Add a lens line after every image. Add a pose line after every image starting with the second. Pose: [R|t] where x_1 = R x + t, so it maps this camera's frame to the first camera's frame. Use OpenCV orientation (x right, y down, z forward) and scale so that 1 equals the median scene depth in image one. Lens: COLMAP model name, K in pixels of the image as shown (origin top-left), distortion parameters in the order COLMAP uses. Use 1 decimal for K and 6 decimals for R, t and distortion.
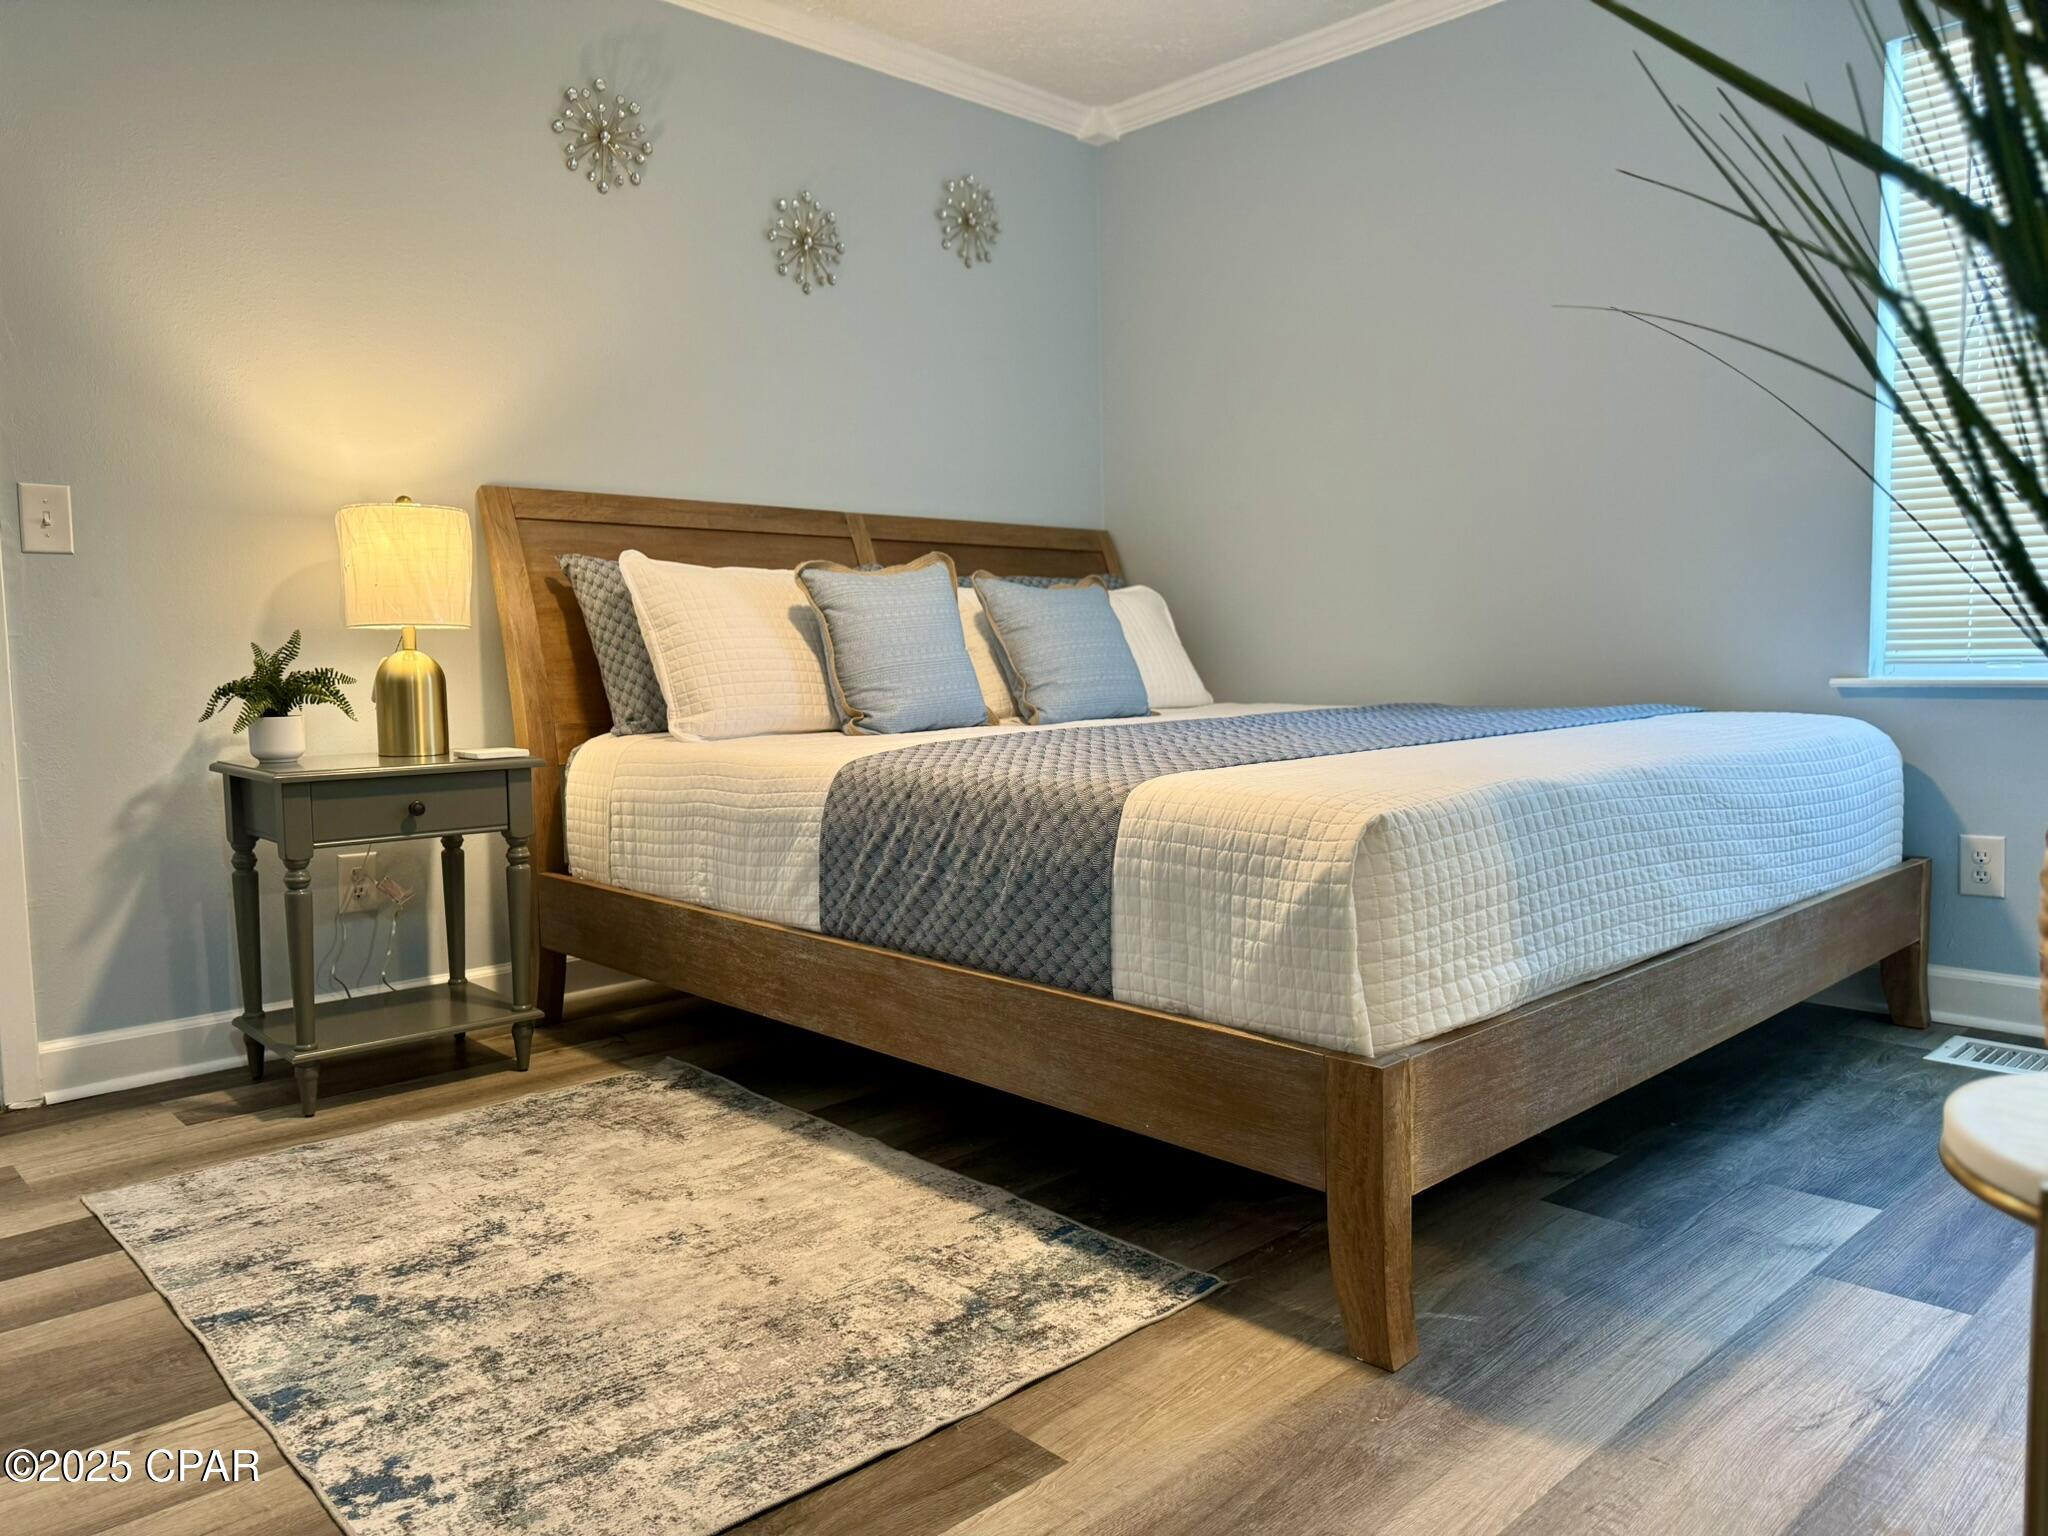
lens RADIAL K [[1474.1, 0, 1020.5], [0, 1474.1, 760.9], [0, 0, 1]] dist [0.042037, -0.026999]
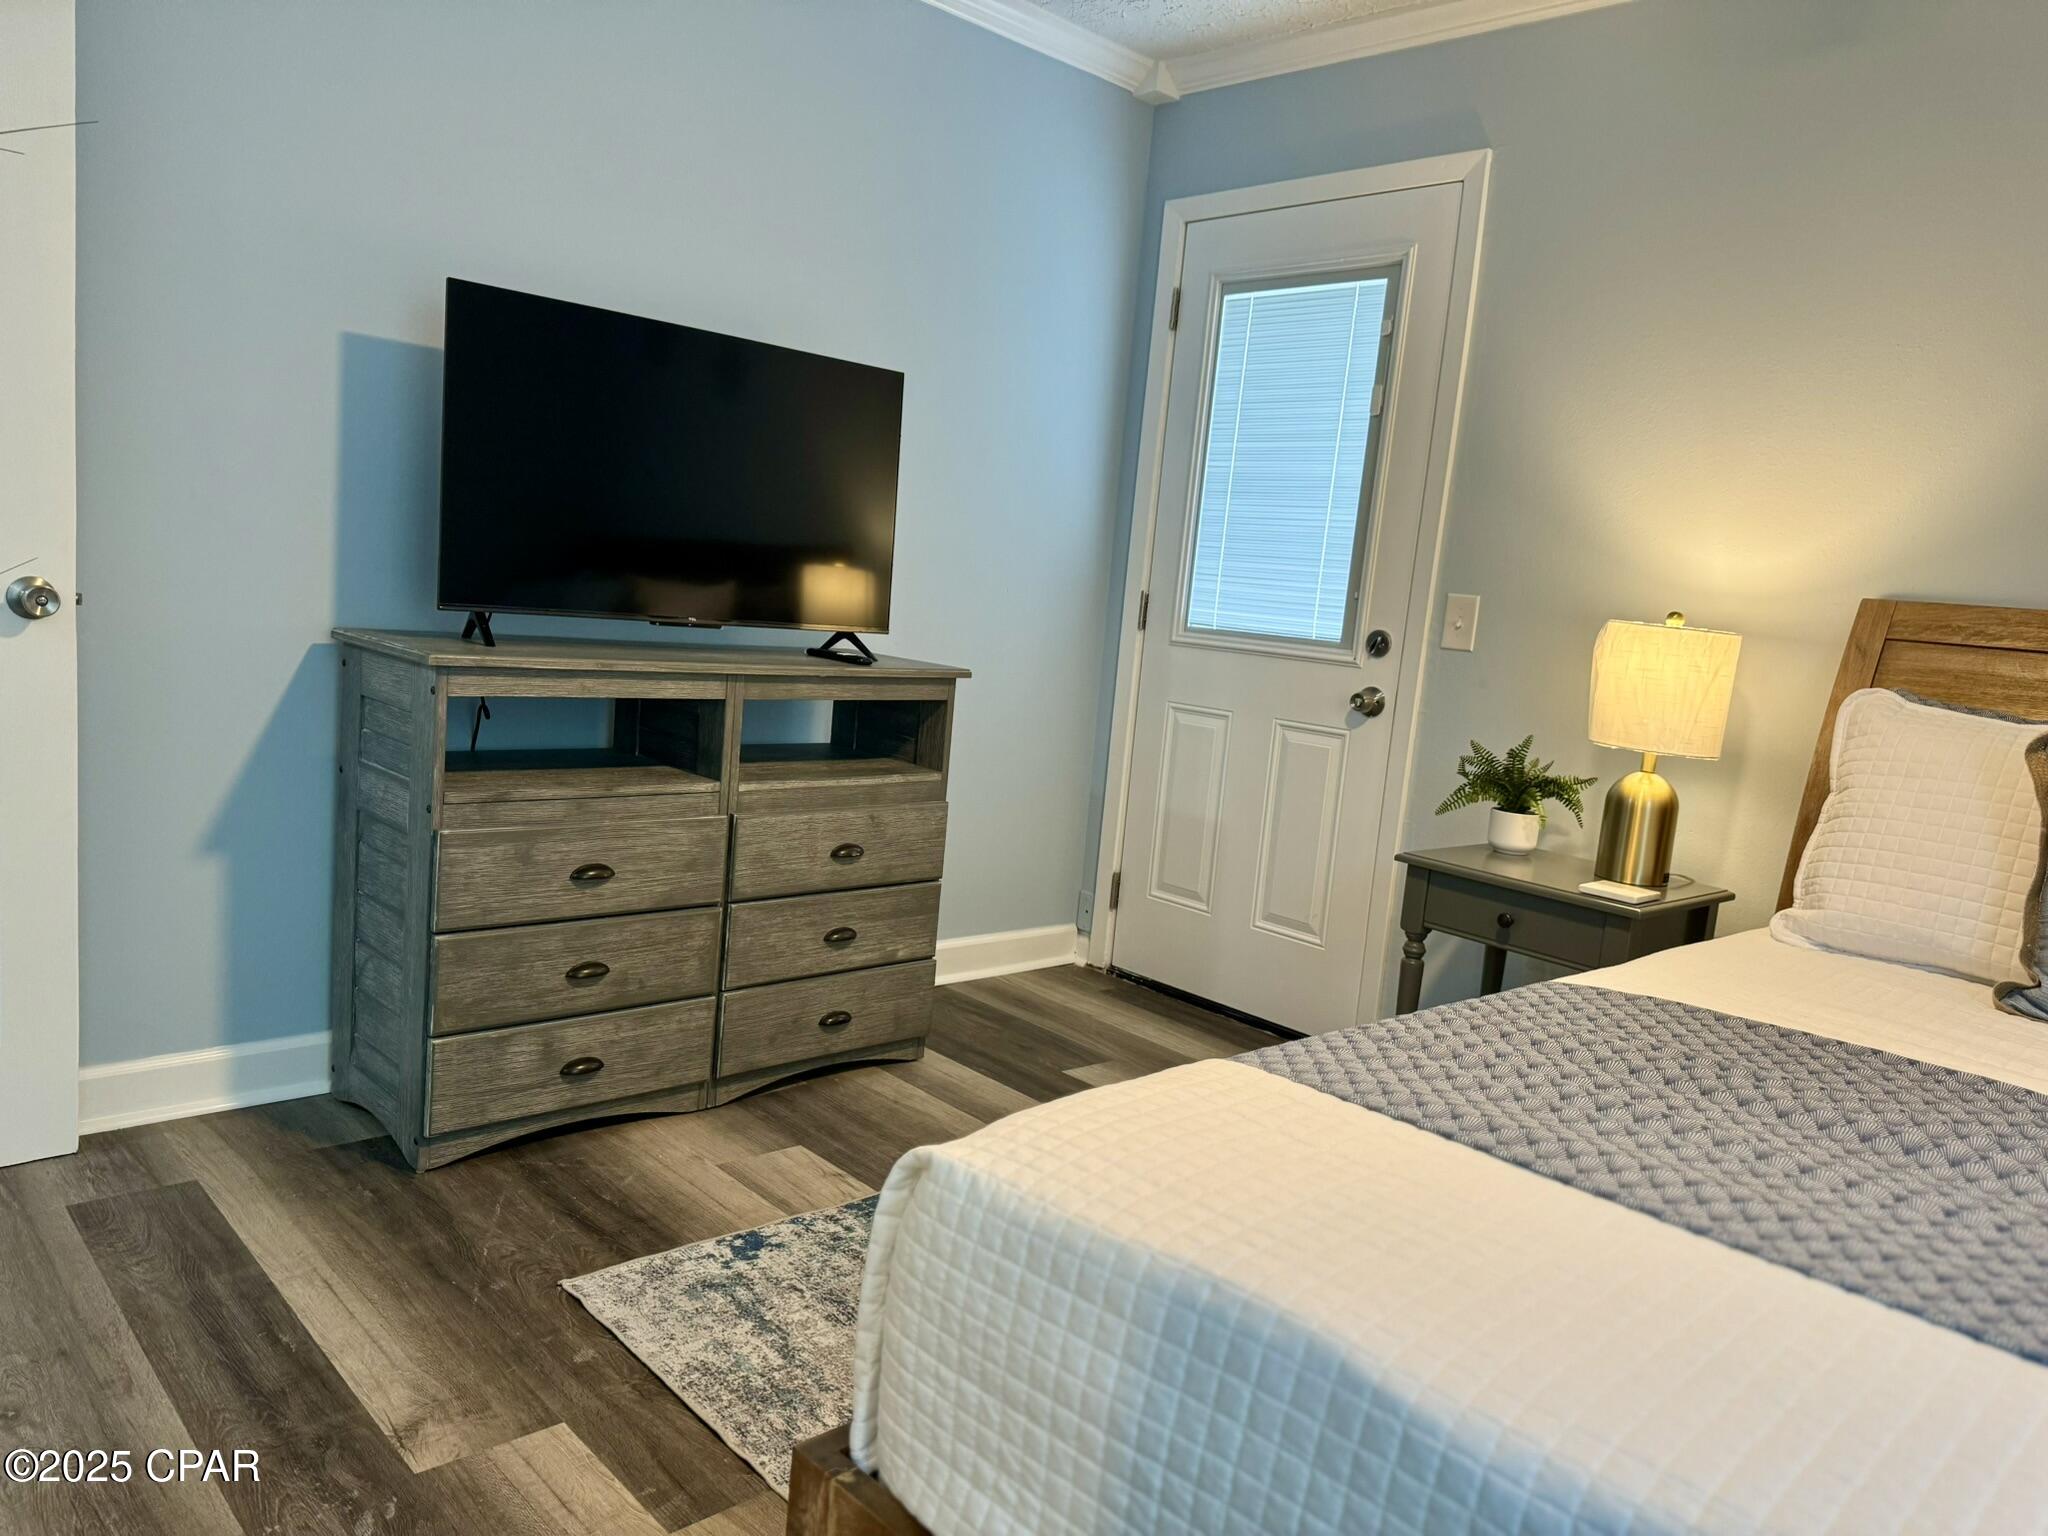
lens RADIAL K [[1474.1, 0, 1021.7], [0, 1474.1, 774.4], [0, 0, 1]] dist [0.042037, -0.026999]
pose [[-0.013435, 0.151278, -0.988400, 0.999350], [-0.167698, 0.974147, 0.151376, -0.279991], [0.985747, 0.167787, 0.012282, 1.105232]]
